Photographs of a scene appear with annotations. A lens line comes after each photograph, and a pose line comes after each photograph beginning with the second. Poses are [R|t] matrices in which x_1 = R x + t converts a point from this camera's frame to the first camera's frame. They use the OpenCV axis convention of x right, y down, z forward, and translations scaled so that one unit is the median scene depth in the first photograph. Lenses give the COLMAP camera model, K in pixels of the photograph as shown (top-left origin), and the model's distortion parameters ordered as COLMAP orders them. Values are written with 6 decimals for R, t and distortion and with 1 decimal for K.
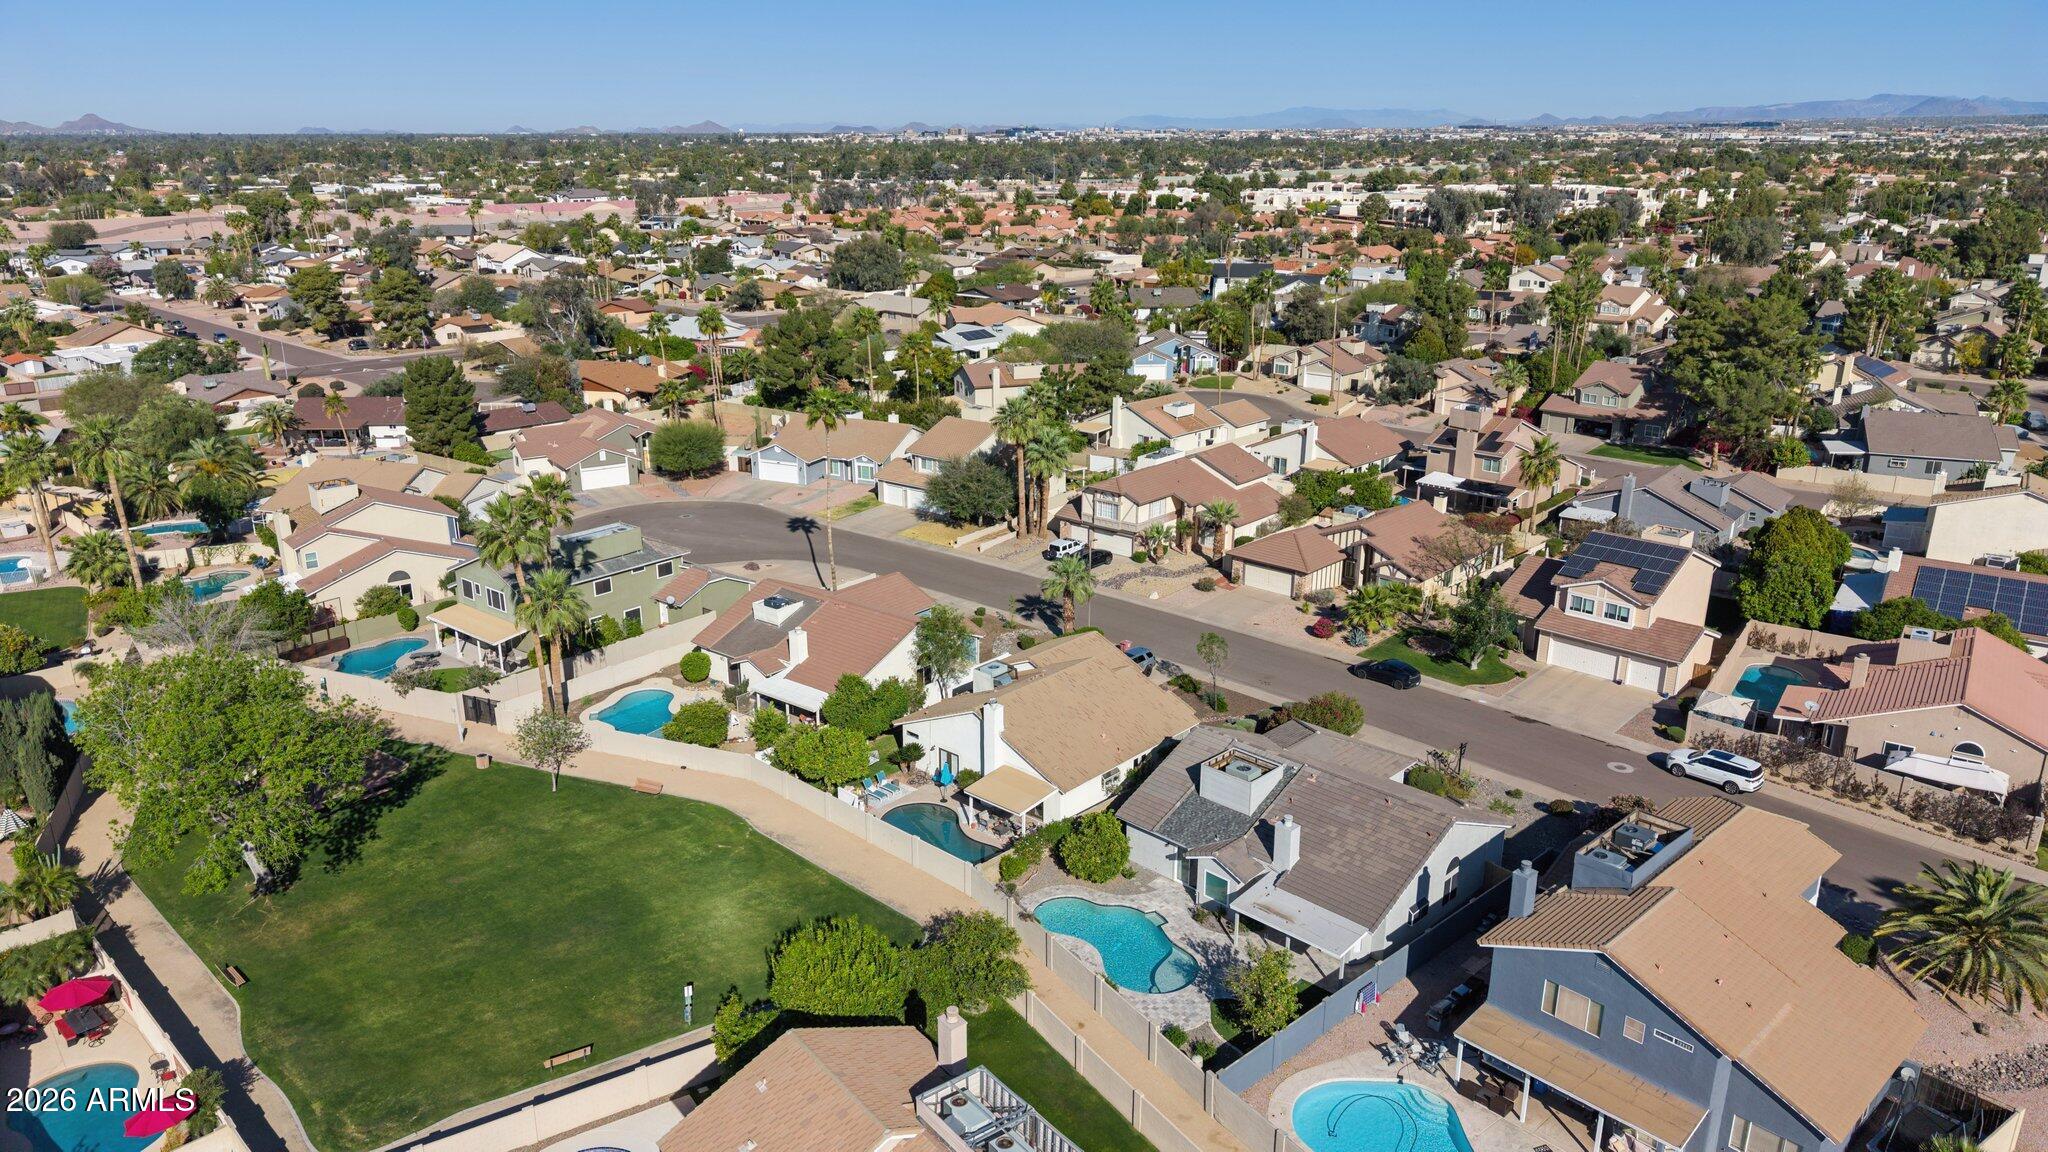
lens RADIAL K [[1349.6, 0, 1014.2], [0, 1349.6, 576.5], [0, 0, 1]] dist [0.036101, -0.041175]
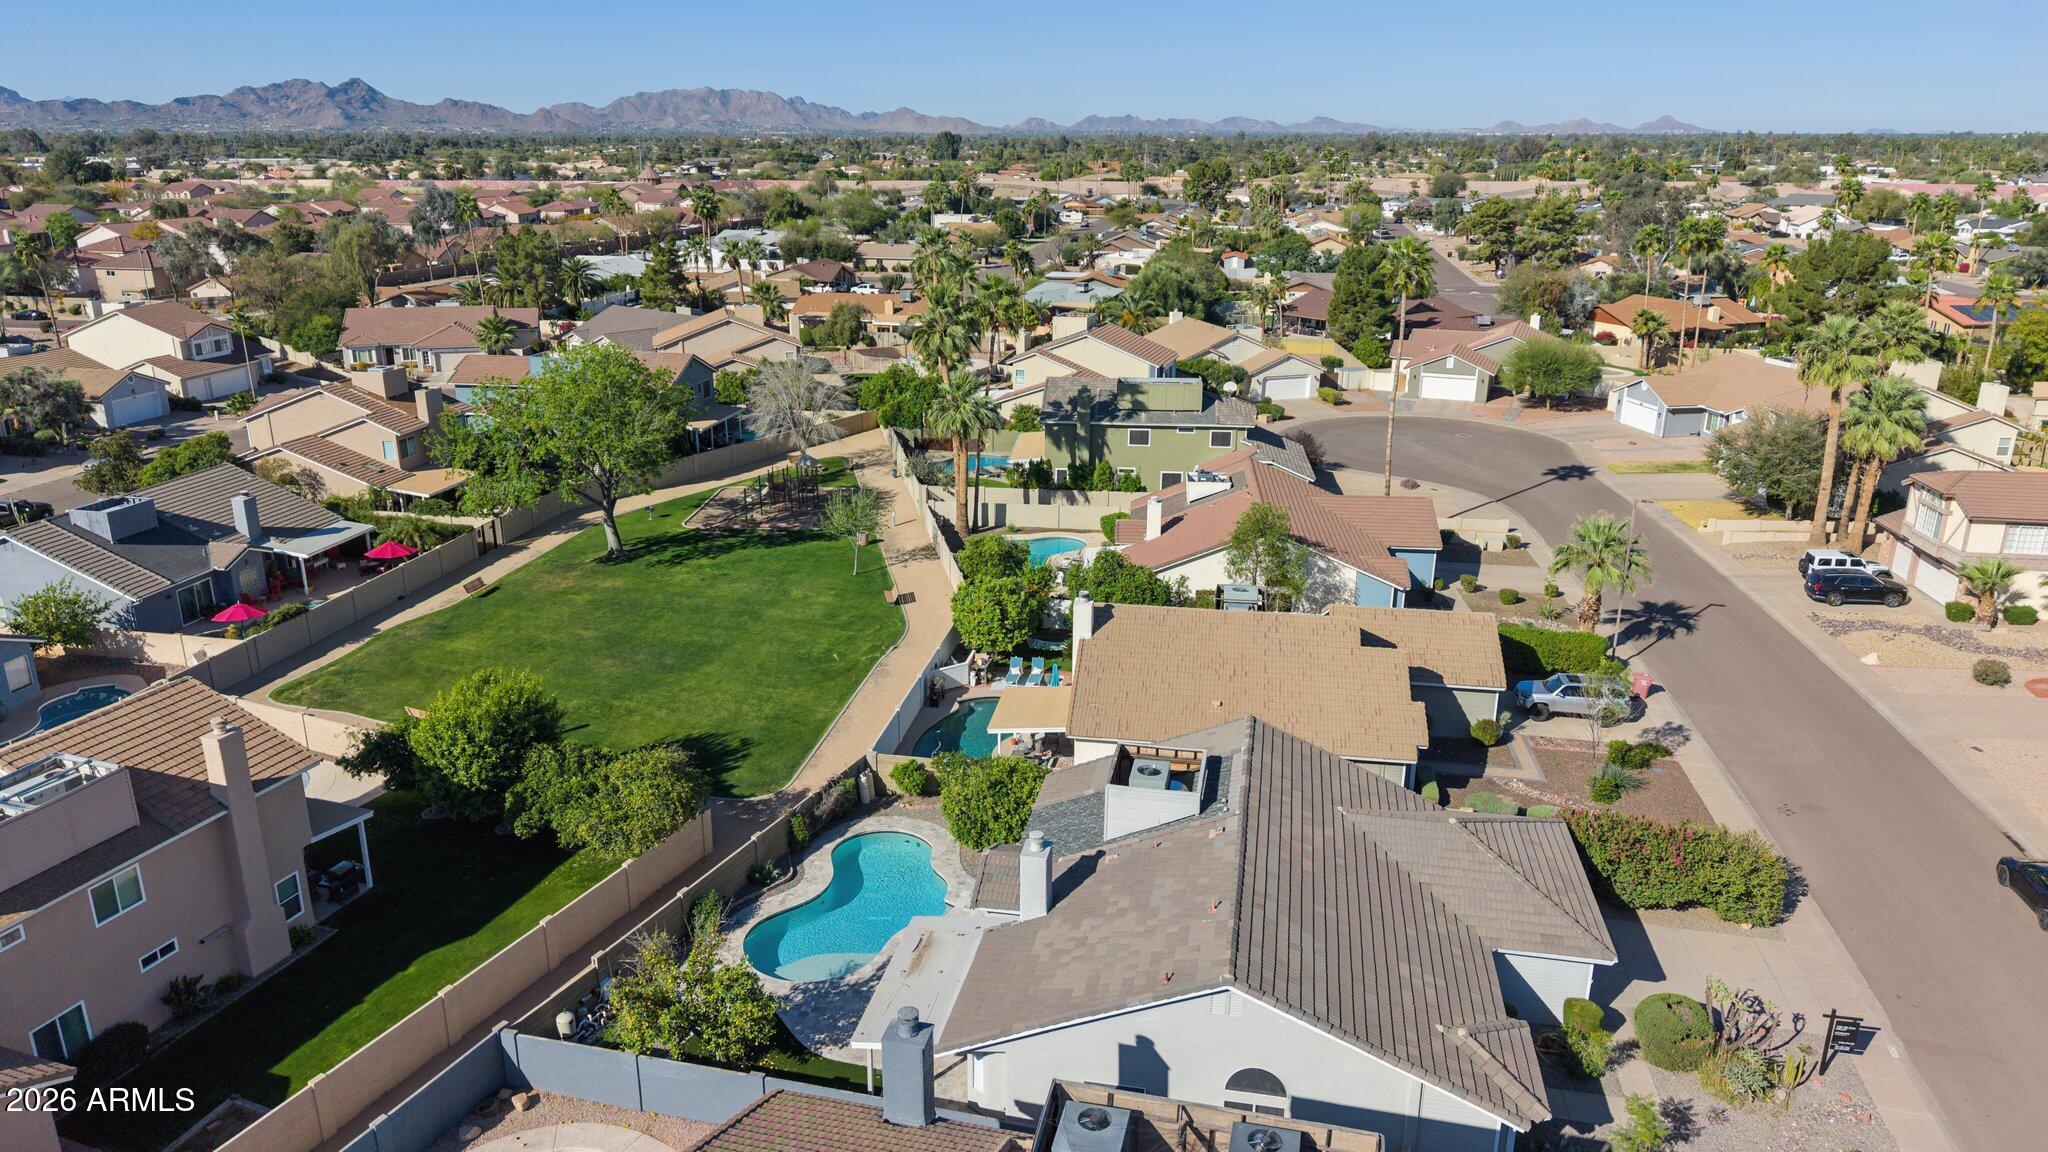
lens RADIAL K [[1378.5, 0, 1025.3], [0, 1378.5, 514.3], [0, 0, 1]] dist [0.030470, -0.043637]
pose [[0.546987, 0.218932, -0.808006, 0.421133], [-0.257249, 0.962454, 0.086634, -0.002783], [0.796636, 0.160471, 0.582770, 0.406807]]
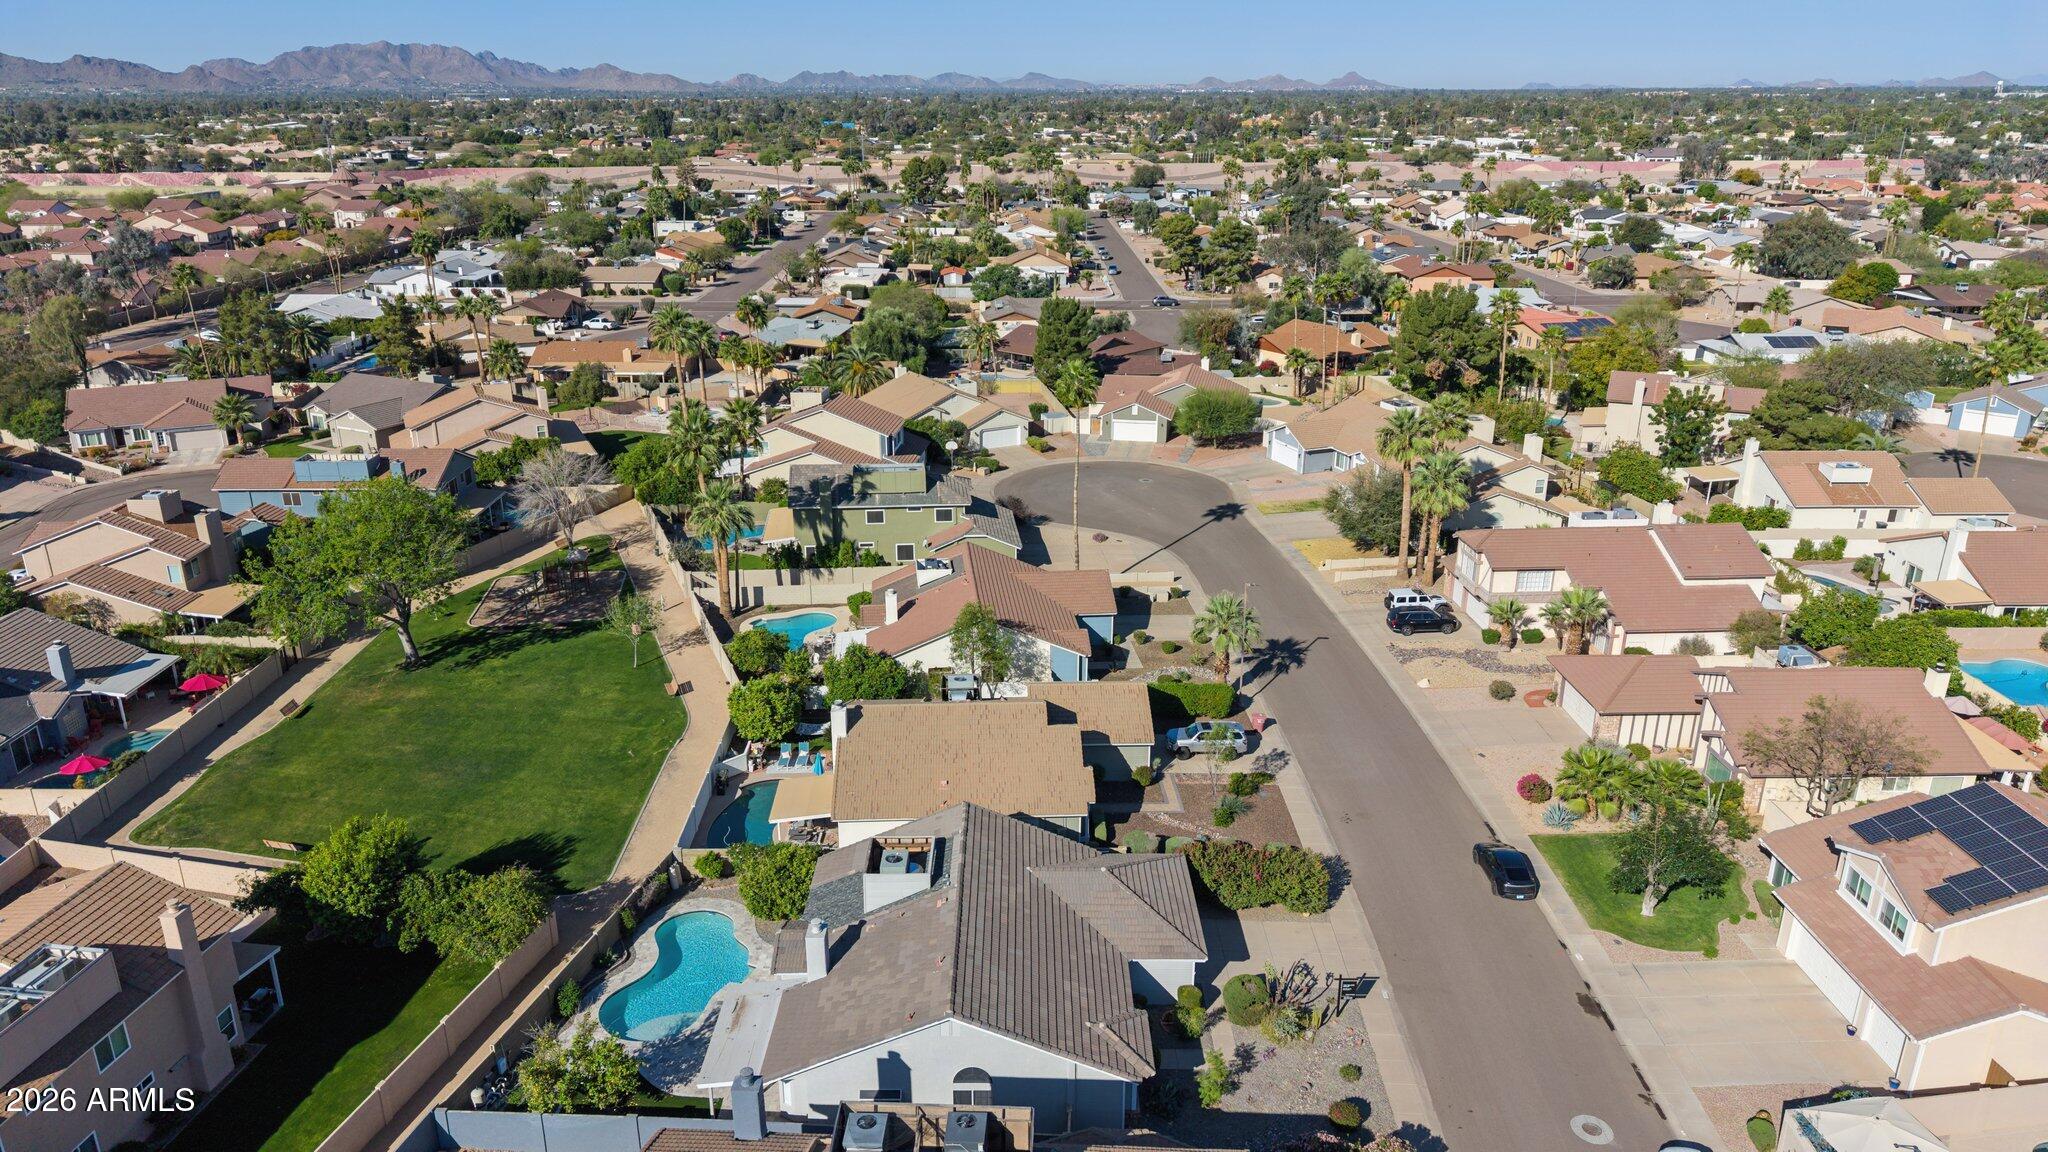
lens RADIAL K [[1373.8, 0, 1025.8], [0, 1373.8, 515.2], [0, 0, 1]] dist [0.050694, -0.063158]
pose [[0.700346, 0.206764, -0.683202, 0.532264], [-0.217640, 0.973407, 0.071490, -0.098765], [0.679815, 0.098625, 0.726722, 0.288868]]
